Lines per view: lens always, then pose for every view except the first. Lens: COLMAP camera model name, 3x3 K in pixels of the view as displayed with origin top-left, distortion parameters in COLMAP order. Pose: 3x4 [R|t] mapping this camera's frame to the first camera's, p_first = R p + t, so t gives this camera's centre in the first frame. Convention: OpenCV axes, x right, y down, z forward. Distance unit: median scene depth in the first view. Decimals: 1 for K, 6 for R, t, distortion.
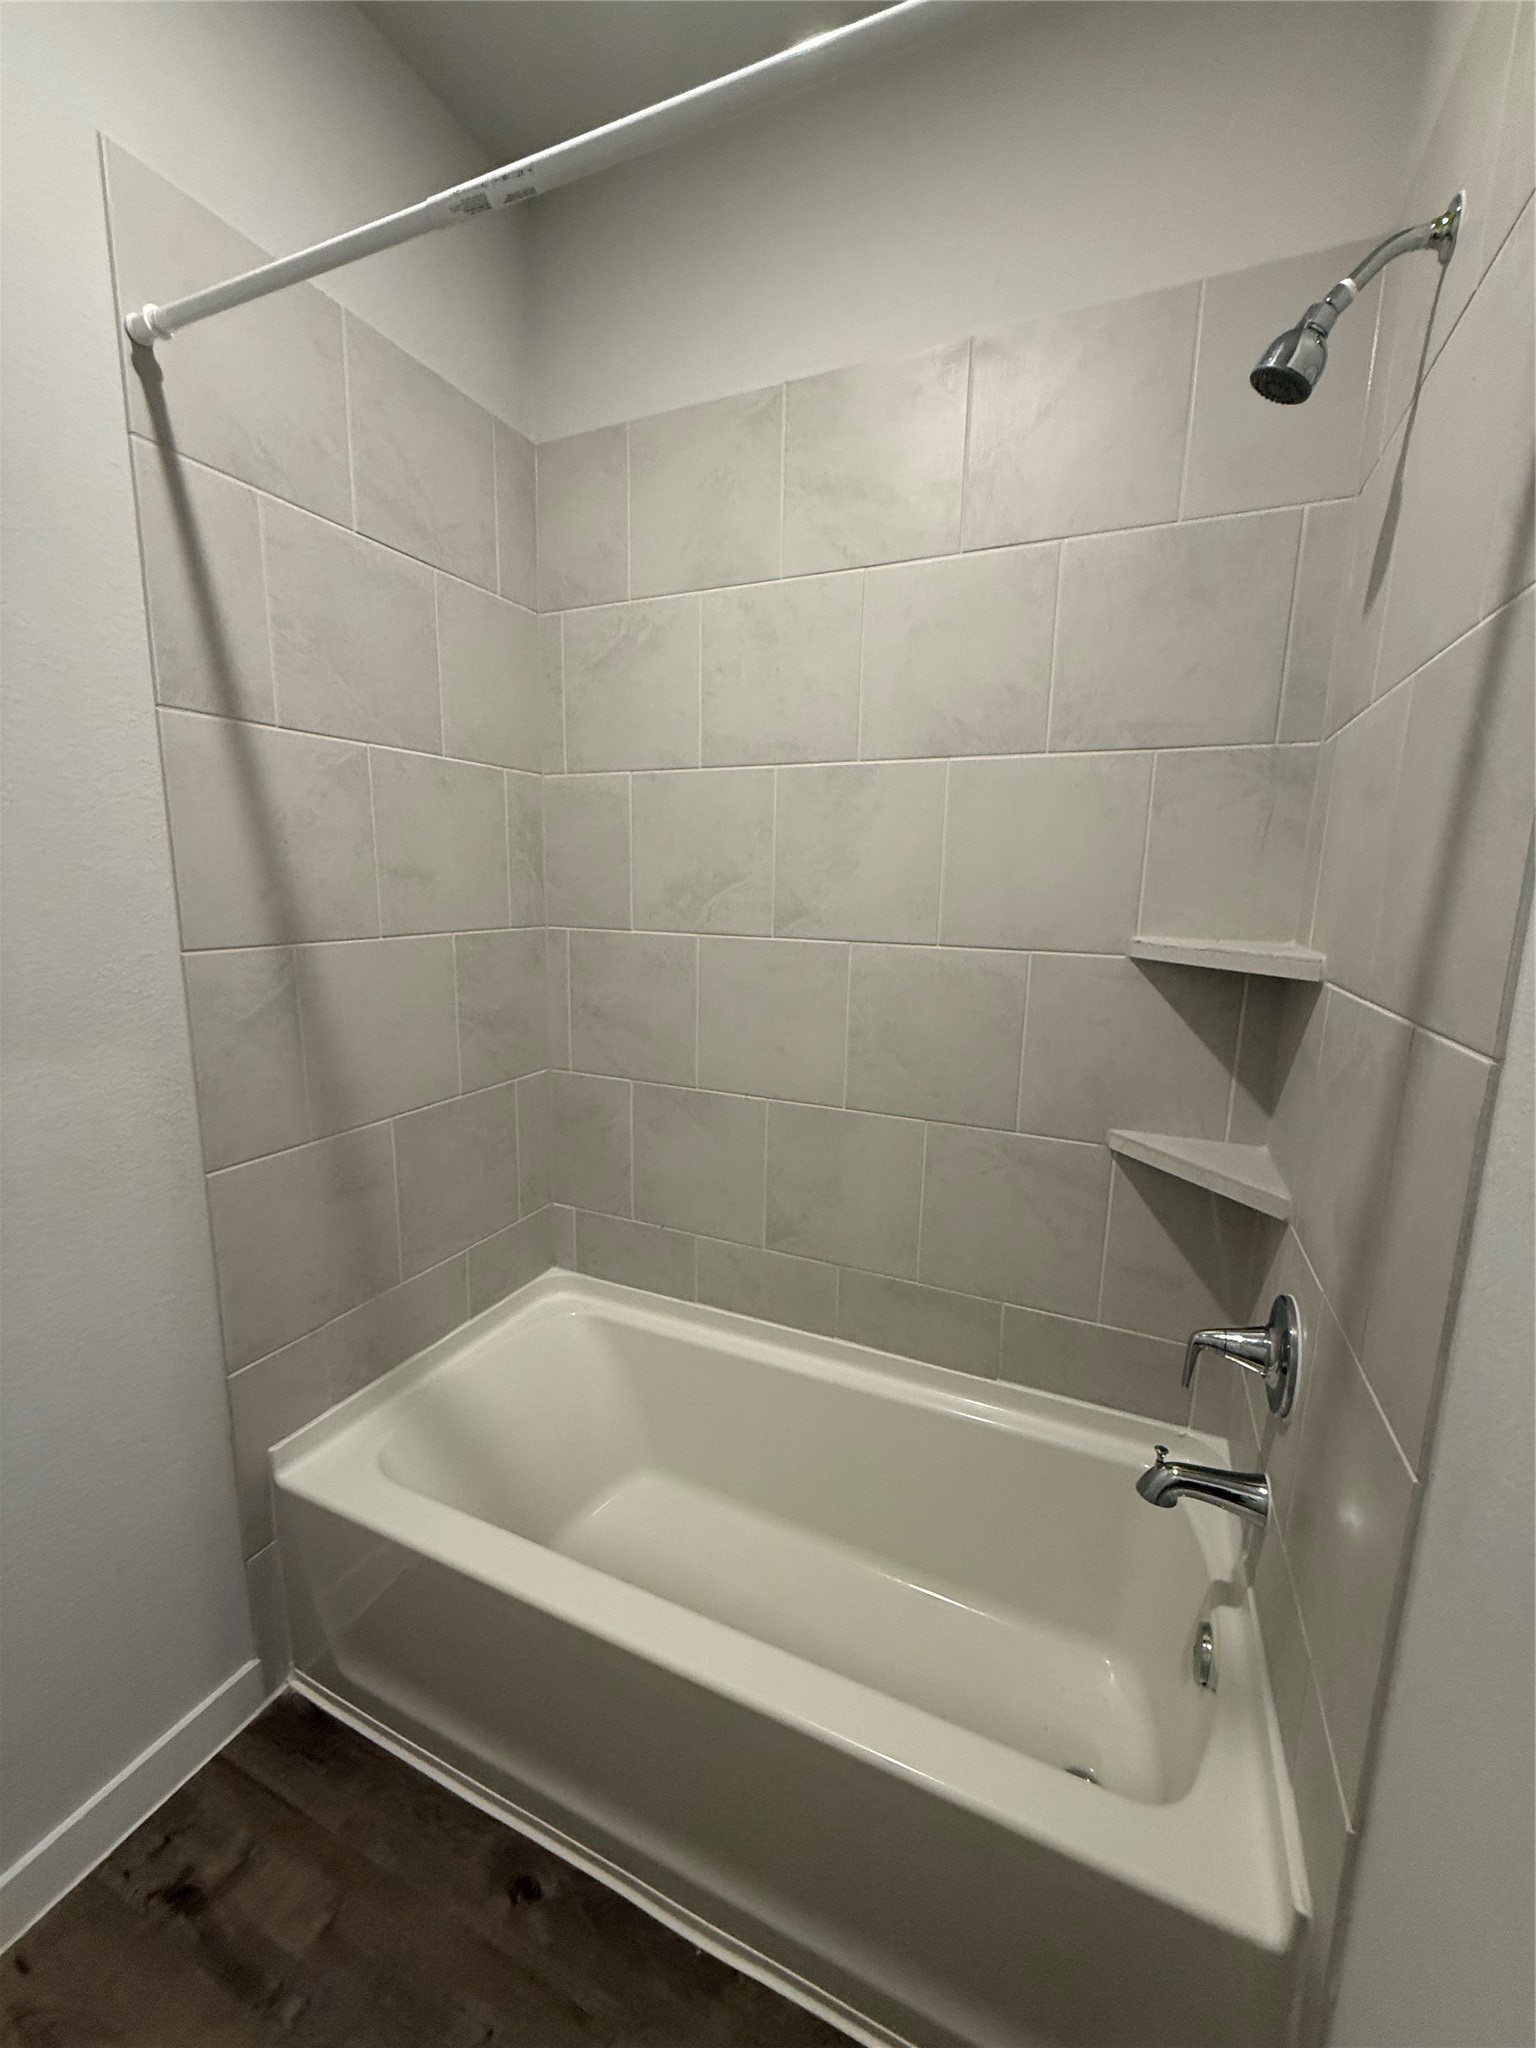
lens RADIAL K [[821.0, 0, 769.2], [0, 821.0, 1019.0], [0, 0, 1]] dist [0.000269, -0.000347]
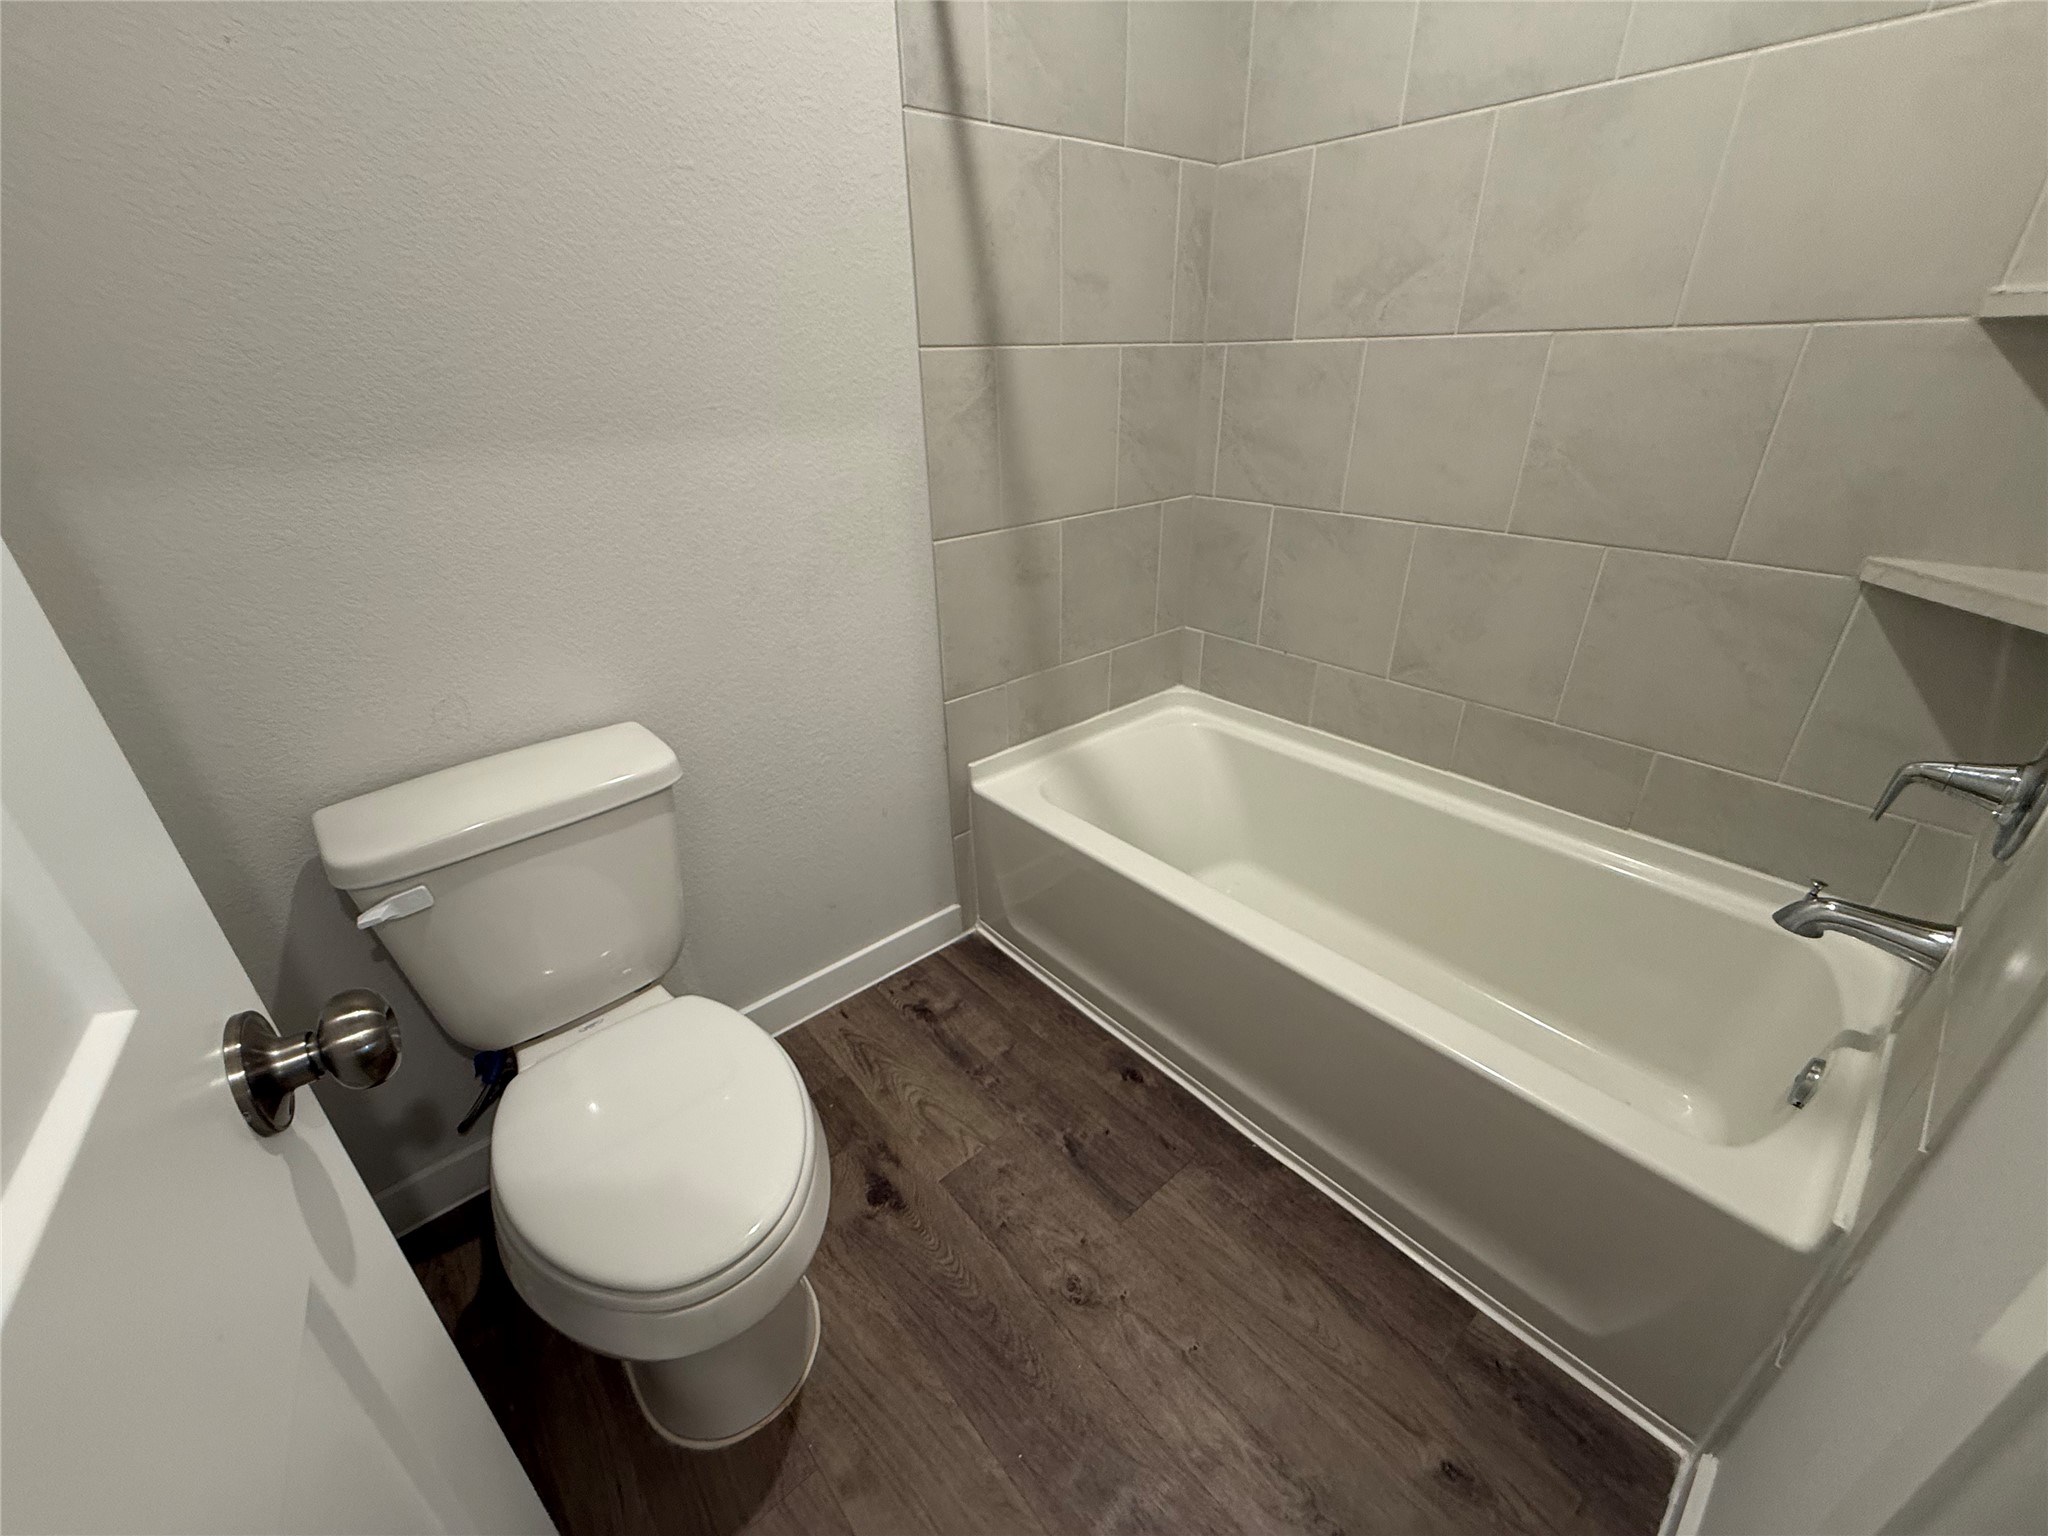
lens RADIAL K [[821.0, 0, 1023.5], [0, 821.0, 766.1], [0, 0, 1]] dist [0.000269, -0.000347]
pose [[0.906255, 0.154564, -0.393461, 0.002516], [-0.034149, 0.954485, 0.296299, 0.122565], [0.421349, -0.255086, 0.870285, -0.133198]]
